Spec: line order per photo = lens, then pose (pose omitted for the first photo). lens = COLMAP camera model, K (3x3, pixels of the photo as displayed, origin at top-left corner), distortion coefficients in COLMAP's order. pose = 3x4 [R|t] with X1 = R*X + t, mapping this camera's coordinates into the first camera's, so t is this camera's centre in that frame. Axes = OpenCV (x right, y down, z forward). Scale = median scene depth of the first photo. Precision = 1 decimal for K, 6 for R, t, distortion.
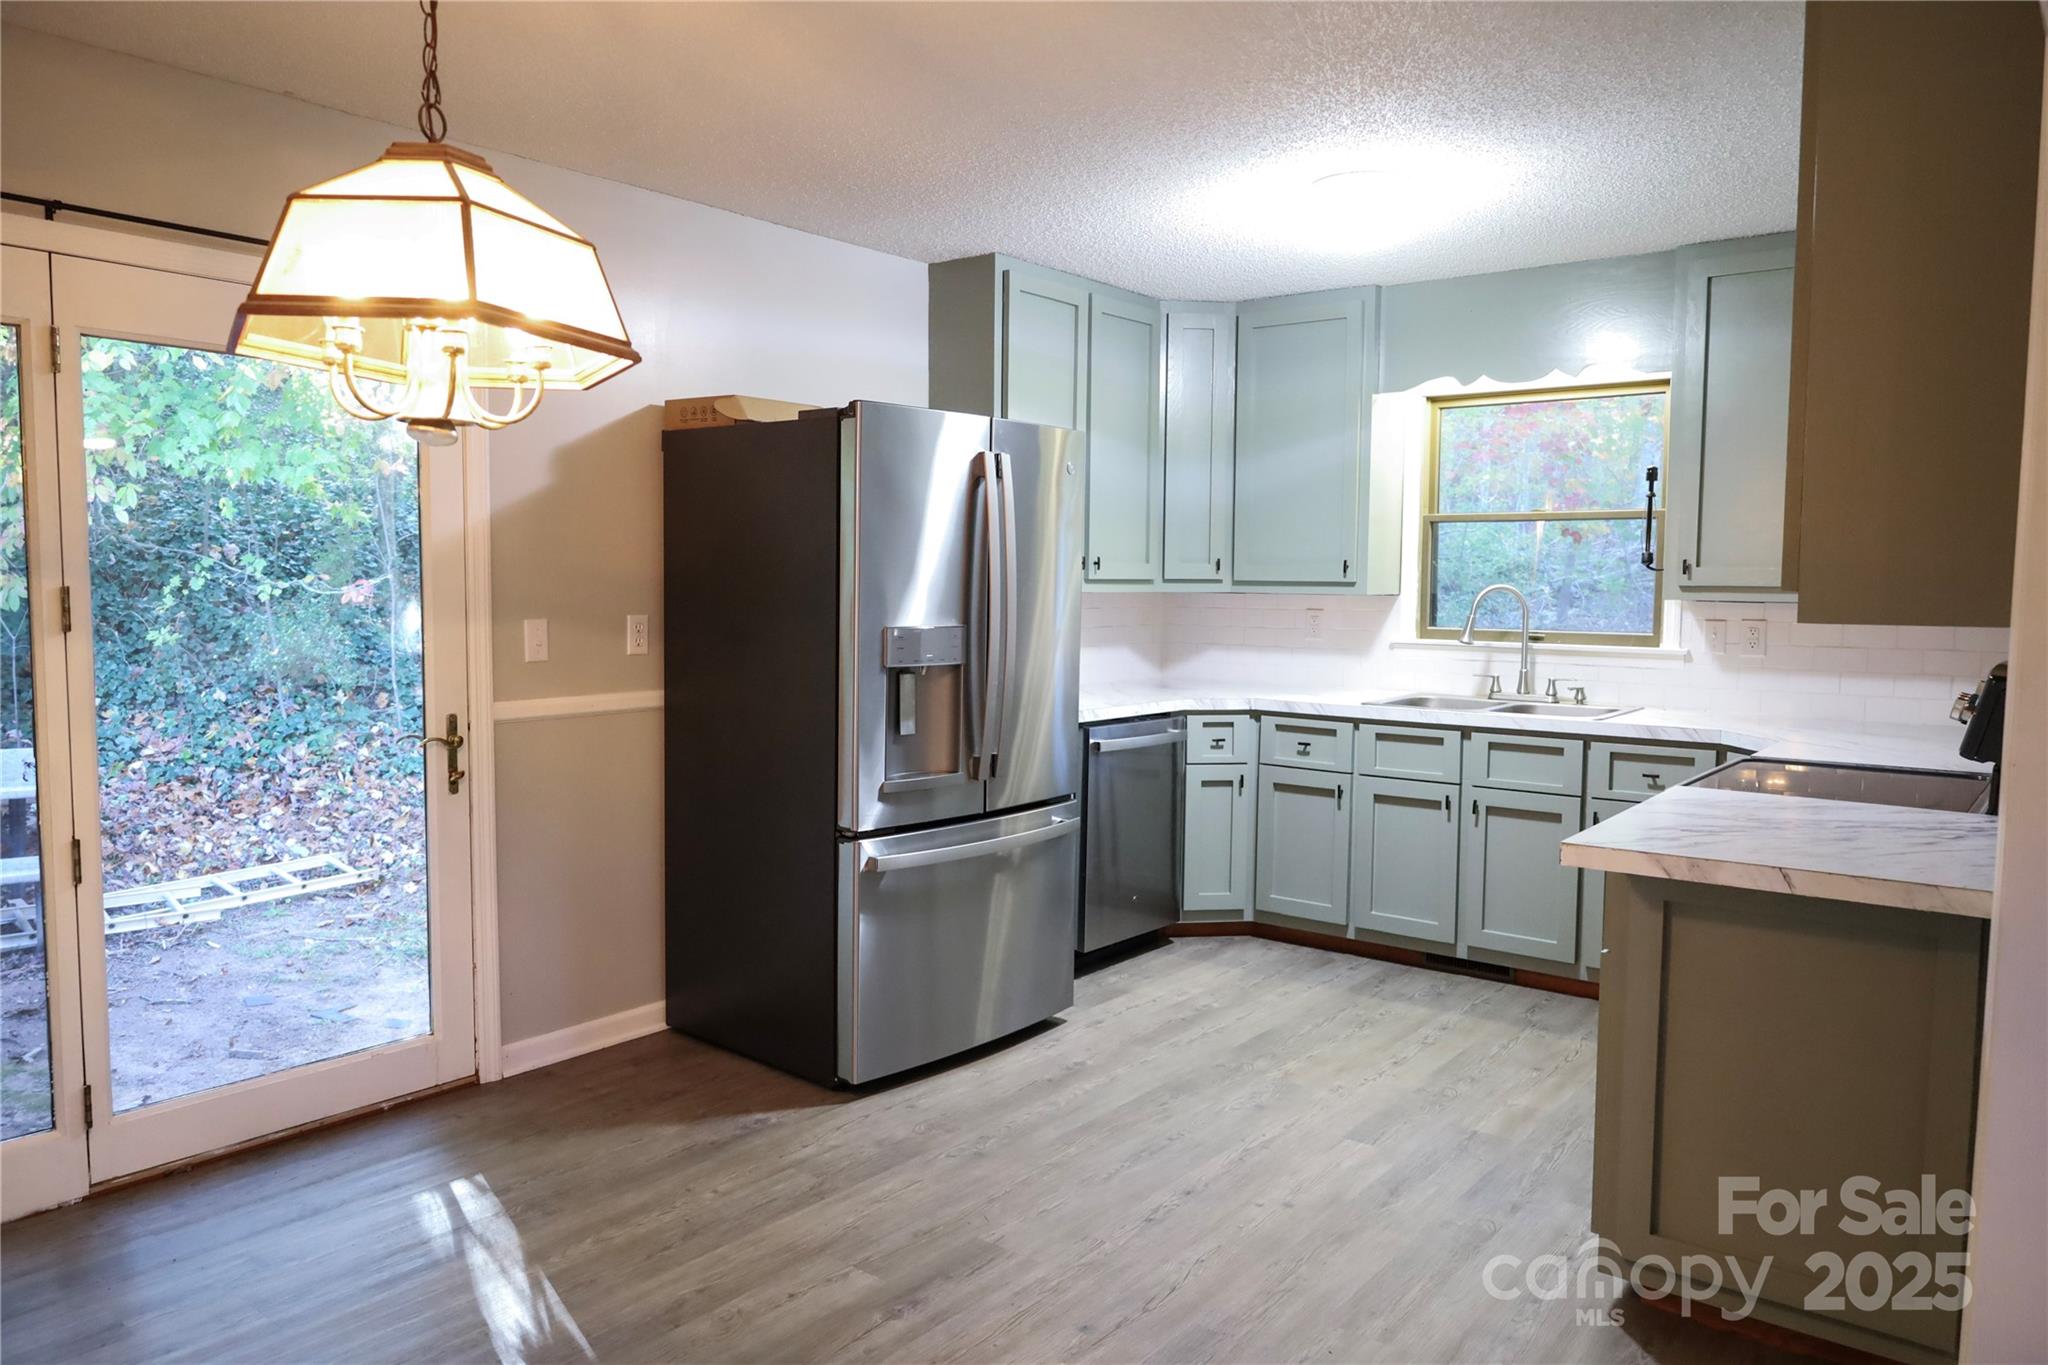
lens RADIAL K [[1416.4, 0, 1012.5], [0, 1416.4, 688.4], [0, 0, 1]] dist [-0.020652, 0.006313]
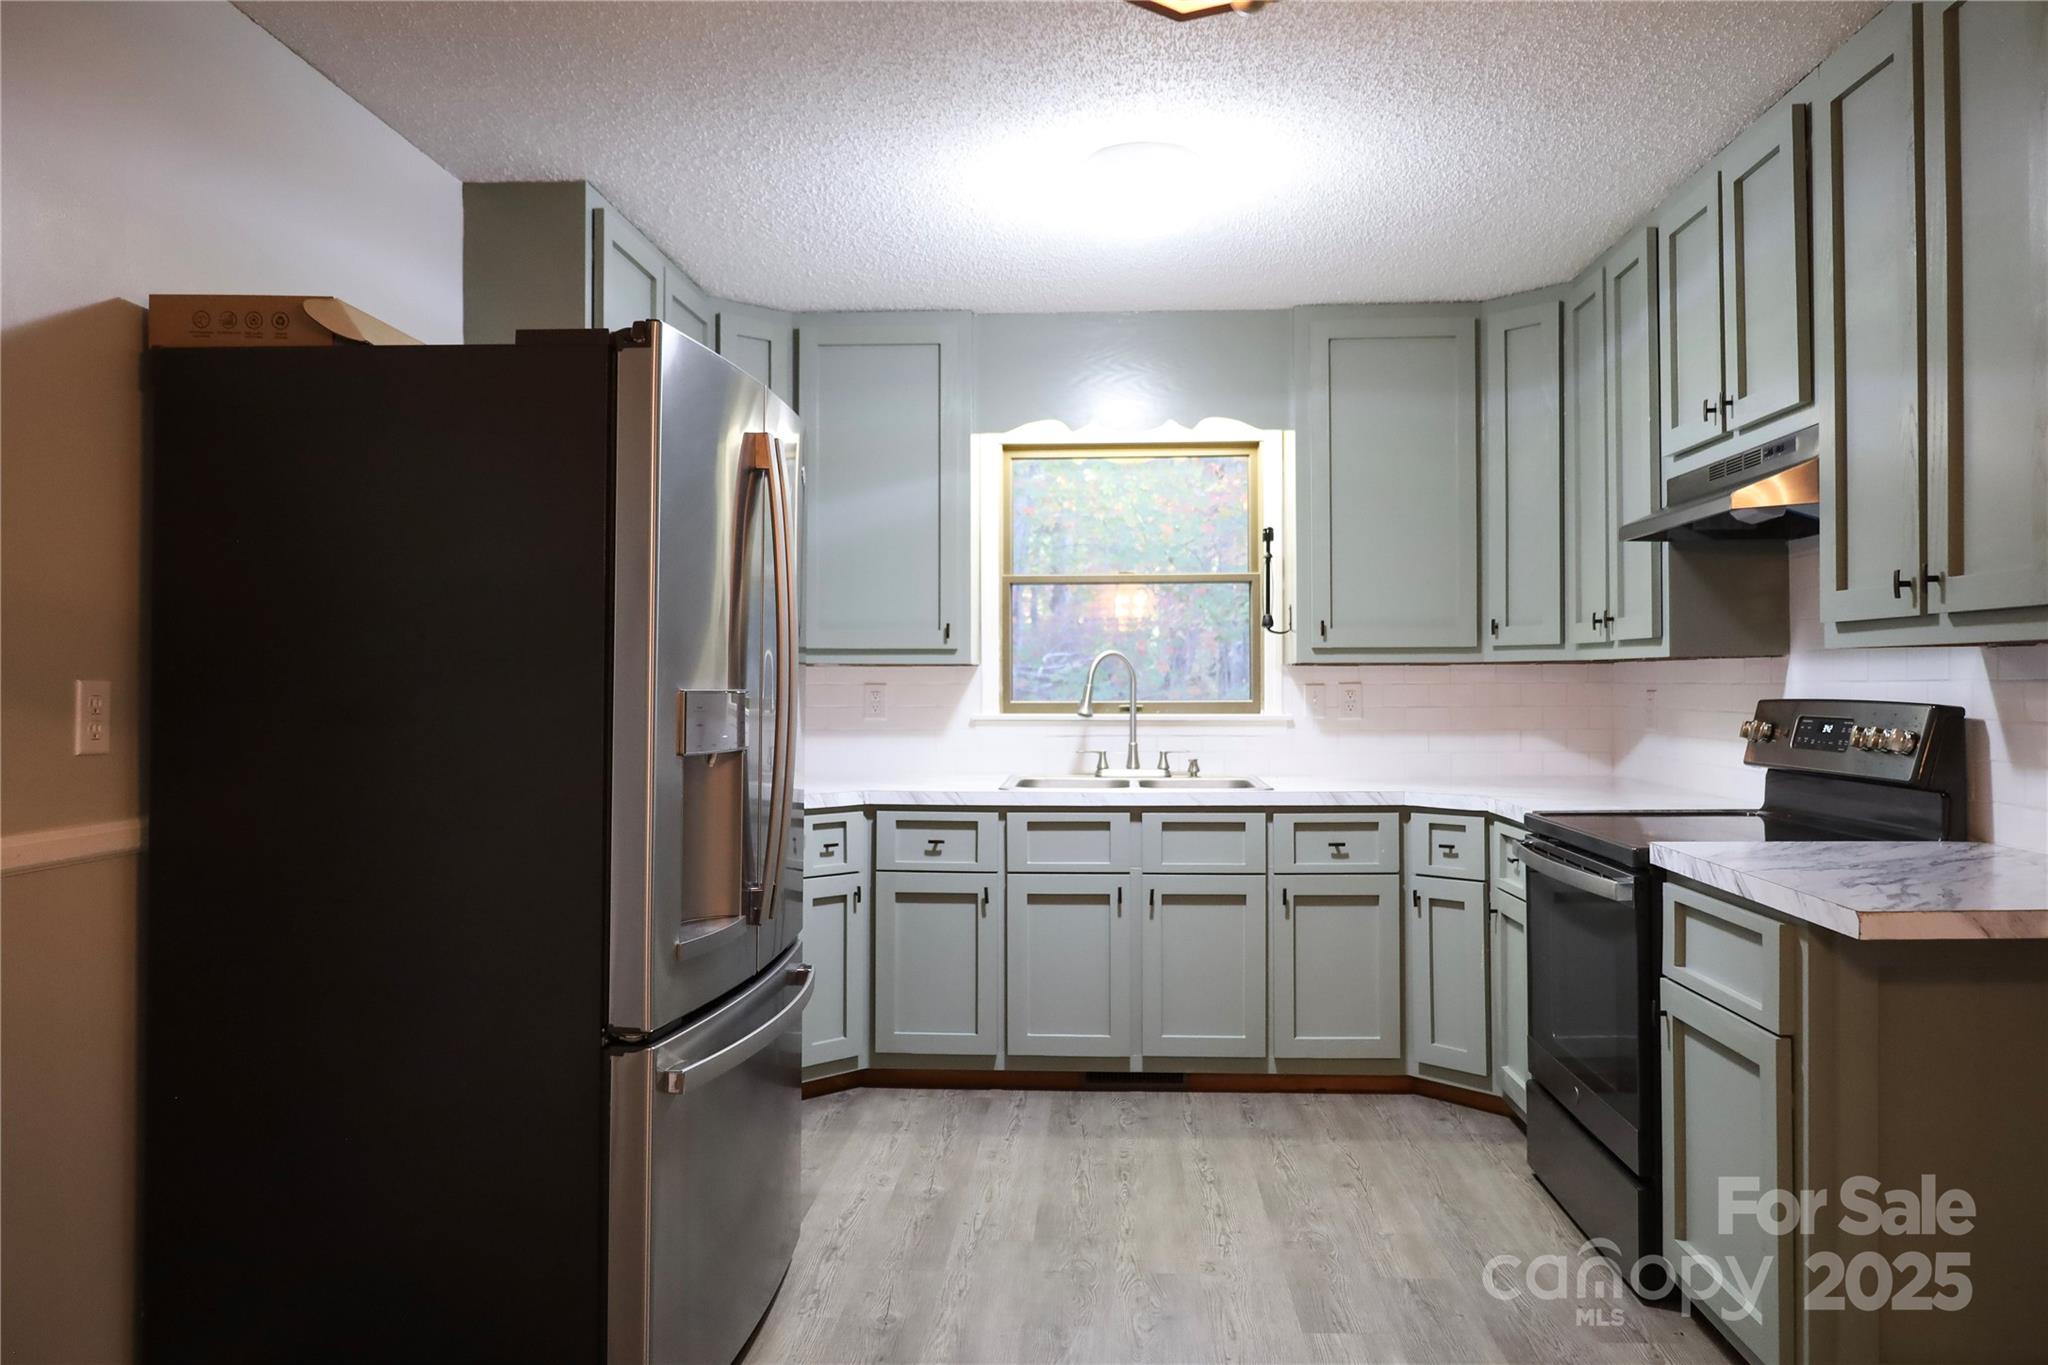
lens RADIAL K [[1416.4, 0, 1041.2], [0, 1416.4, 679.9], [0, 0, 1]] dist [-0.020652, 0.006313]
pose [[0.808564, -0.007550, 0.588360, -0.245108], [0.053906, 0.996663, -0.061291, -0.000878], [-0.585934, 0.081274, 0.806273, 0.307809]]
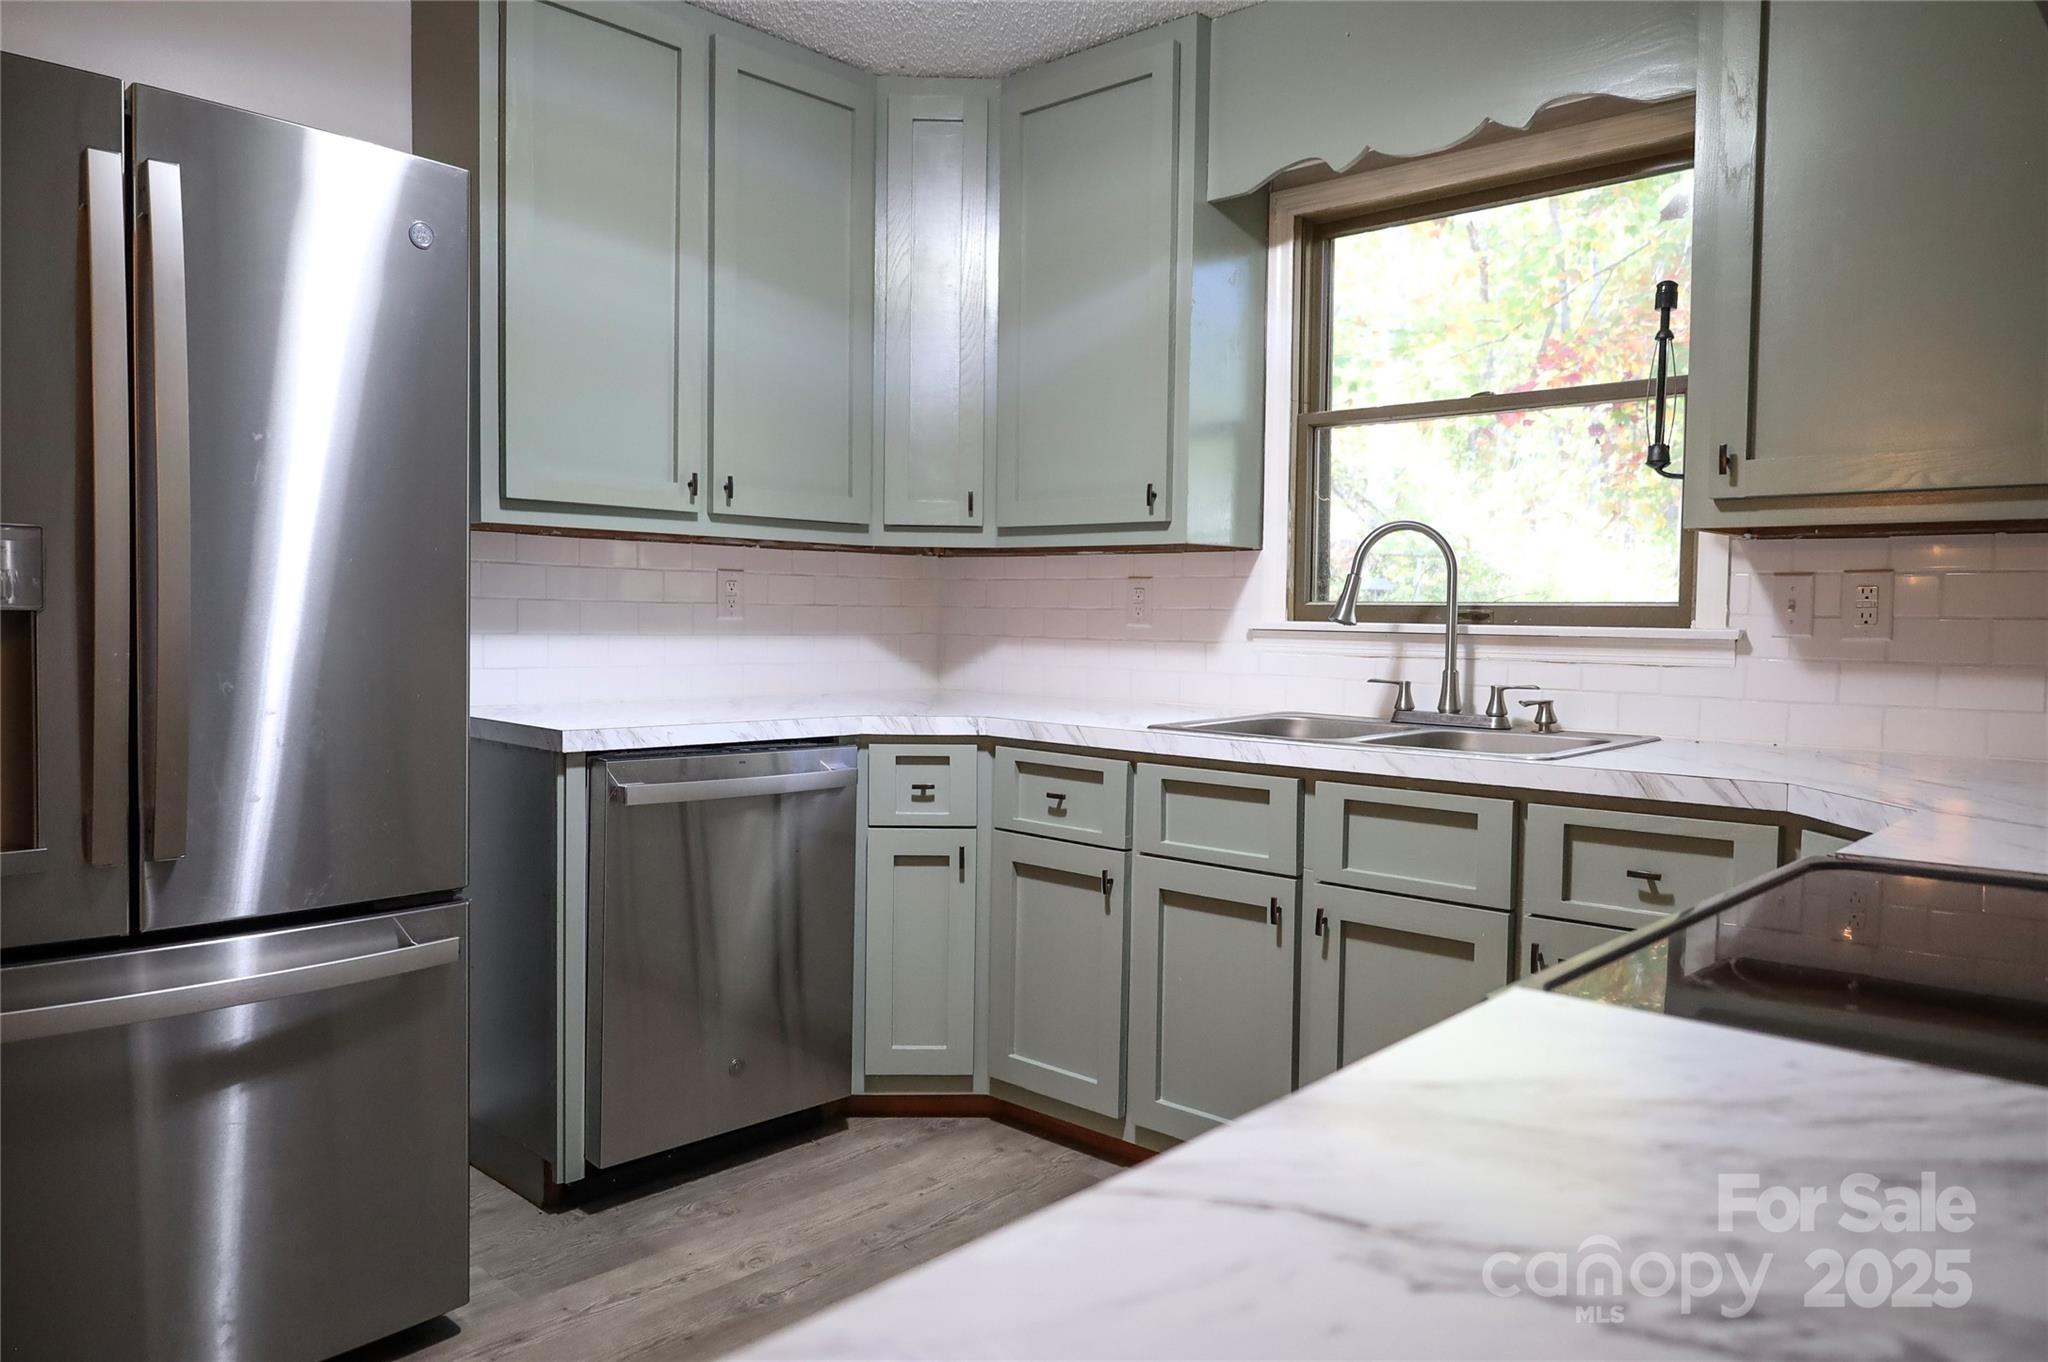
lens RADIAL K [[1416.4, 0, 1023.6], [0, 1416.4, 683.9], [0, 0, 1]] dist [-0.020652, 0.006313]
pose [[0.997260, 0.011158, -0.073128, 0.249764], [-0.013460, 0.999427, -0.031057, 0.012734], [0.072740, 0.031956, 0.996839, 0.453673]]
